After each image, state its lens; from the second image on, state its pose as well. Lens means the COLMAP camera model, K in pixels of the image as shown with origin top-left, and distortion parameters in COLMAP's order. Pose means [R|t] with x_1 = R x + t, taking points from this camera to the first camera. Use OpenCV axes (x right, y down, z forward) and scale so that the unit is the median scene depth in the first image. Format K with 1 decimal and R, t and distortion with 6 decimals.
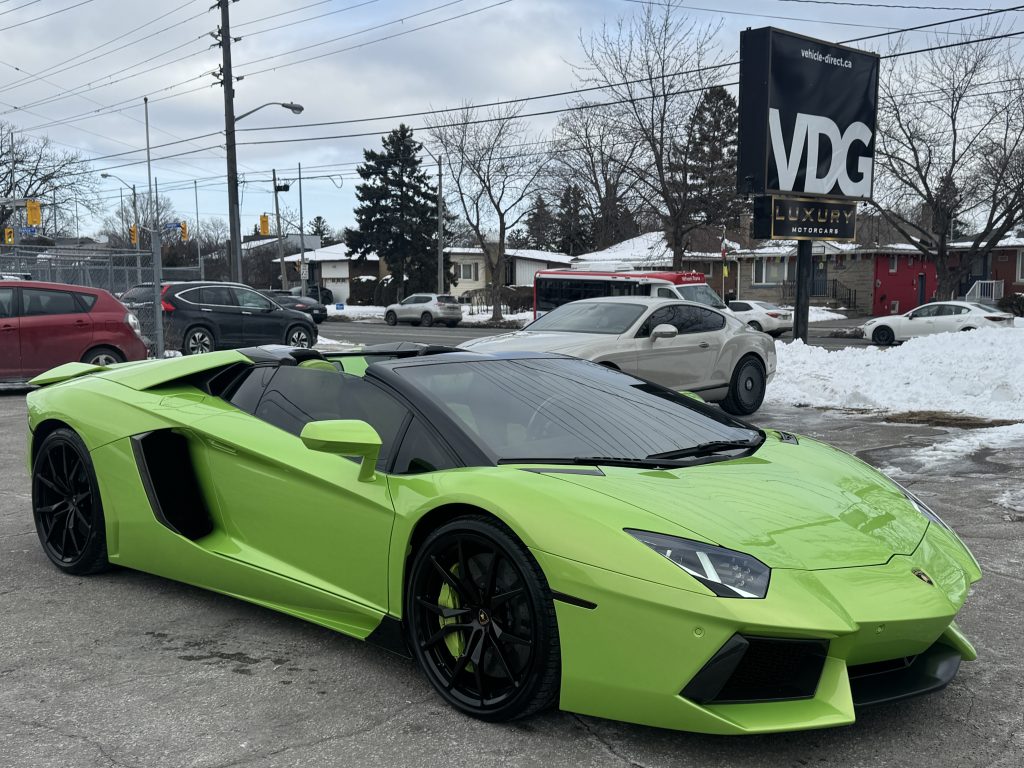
lens RADIAL K [[1150.0, 0, 537.6], [0, 1150.0, 419.1], [0, 0, 1]] dist [0.207546, -0.509930]
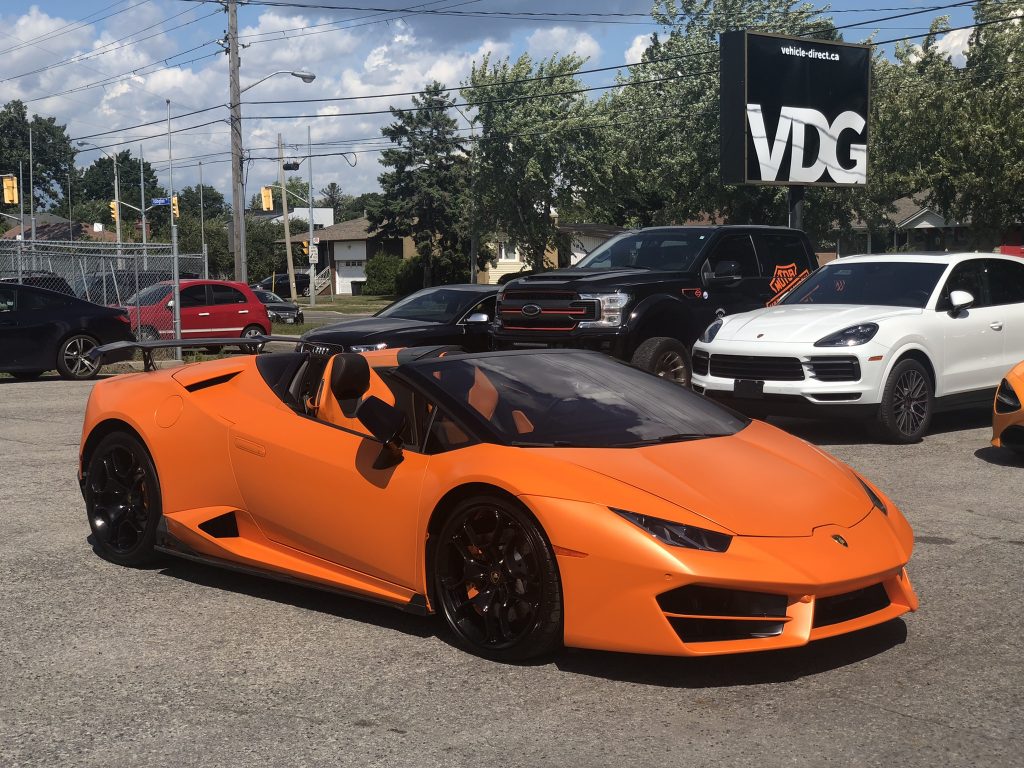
lens RADIAL K [[1584.3, 0, 492.7], [0, 1584.3, 383.5], [0, 0, 1]] dist [0.031231, 0.009870]
pose [[0.996368, -0.003923, -0.085060, 0.079469], [0.000477, 0.999180, -0.040488, 0.040304], [0.085149, 0.040300, 0.995553, -0.396003]]
